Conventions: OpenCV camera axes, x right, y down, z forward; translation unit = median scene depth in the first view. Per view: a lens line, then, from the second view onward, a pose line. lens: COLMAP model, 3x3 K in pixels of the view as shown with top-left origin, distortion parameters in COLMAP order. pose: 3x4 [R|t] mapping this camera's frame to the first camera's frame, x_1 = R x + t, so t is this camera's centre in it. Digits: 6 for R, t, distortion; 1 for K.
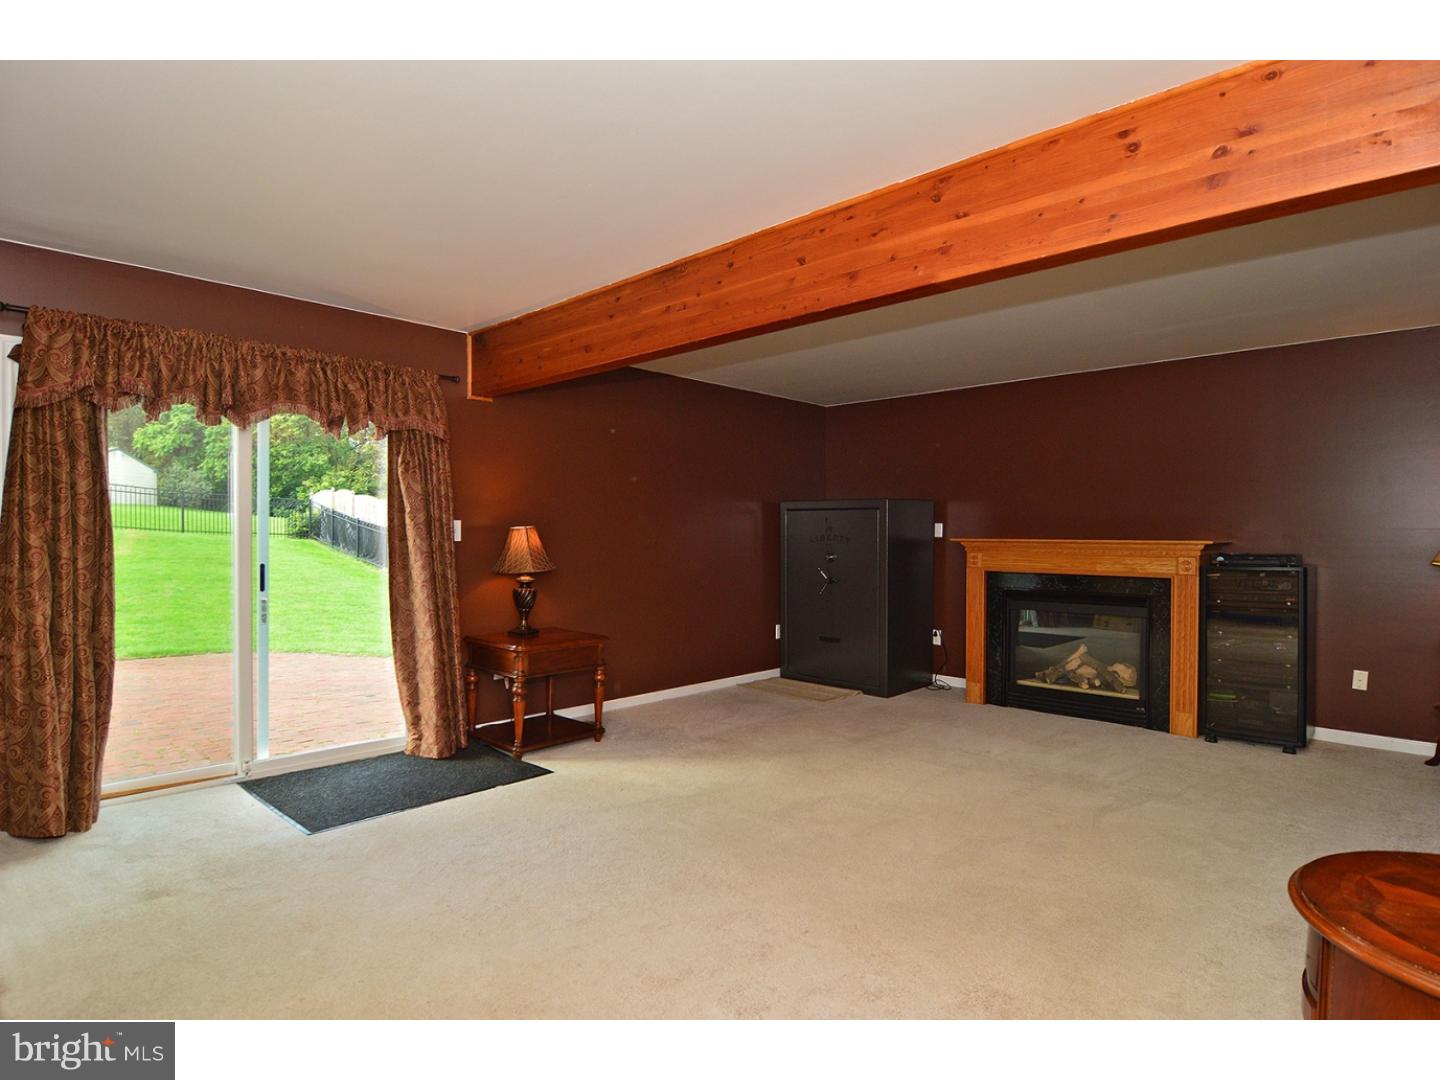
lens RADIAL K [[800.5, 0, 710.1], [0, 800.5, 538.3], [0, 0, 1]] dist [-0.001019, -0.001857]
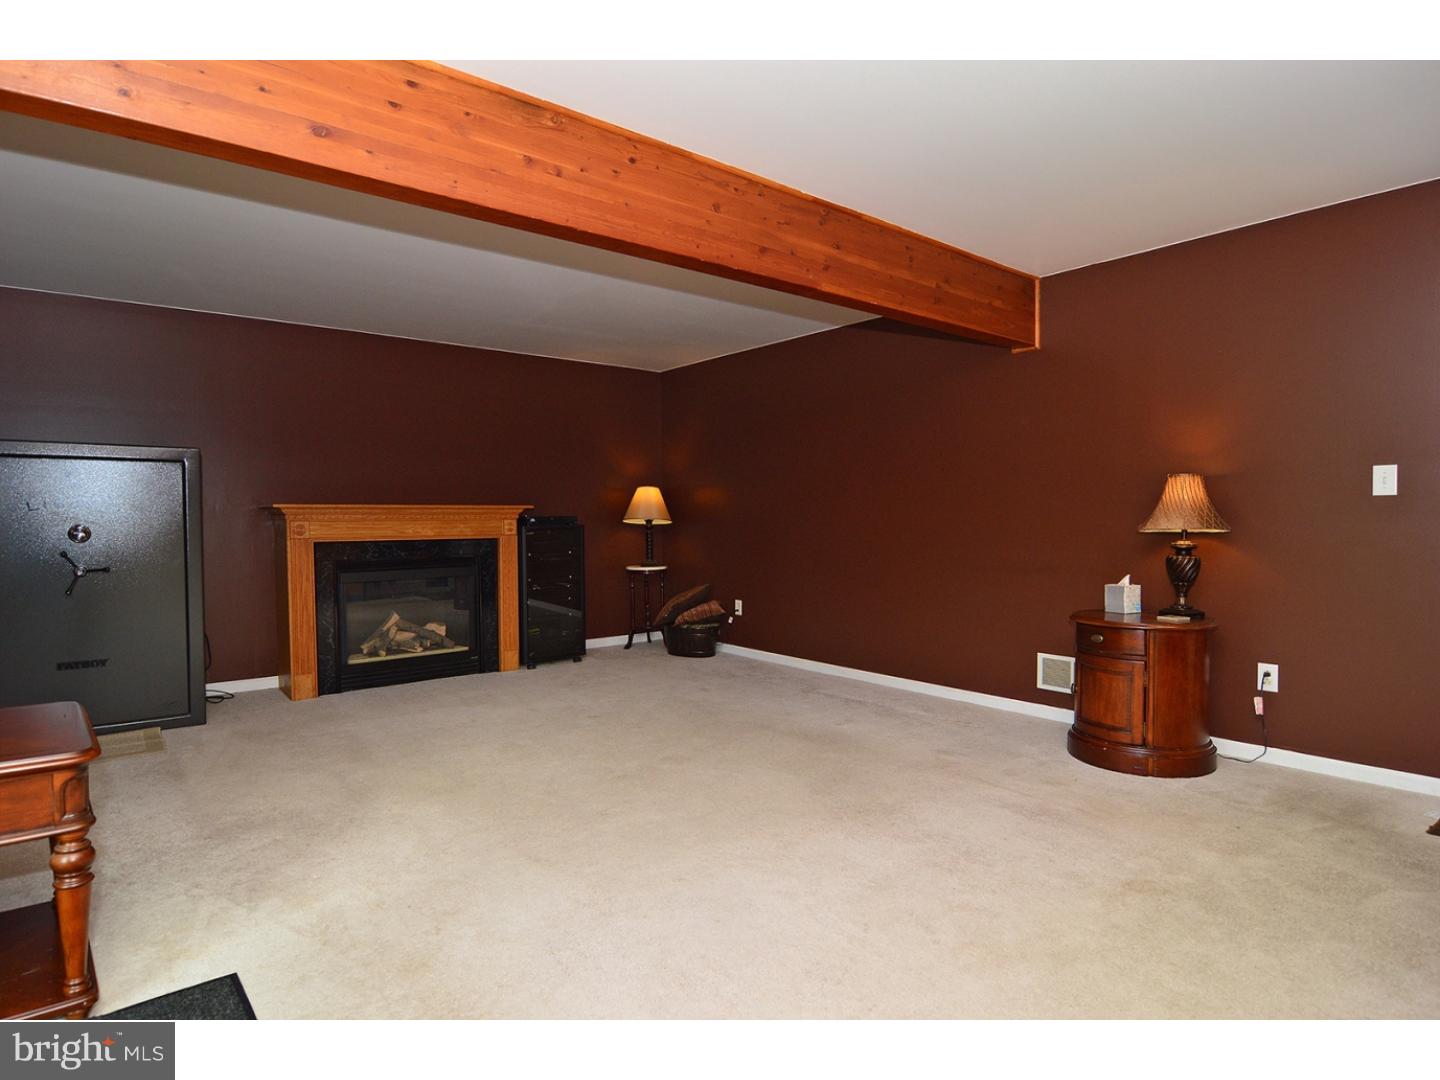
lens RADIAL K [[800.5, 0, 714.2], [0, 800.5, 537.4], [0, 0, 1]] dist [-0.001019, -0.001857]
pose [[0.103124, -0.032498, 0.994137, -0.575917], [0.009110, 0.999455, 0.031727, 0.015788], [-0.994627, 0.005785, 0.103364, 0.600969]]
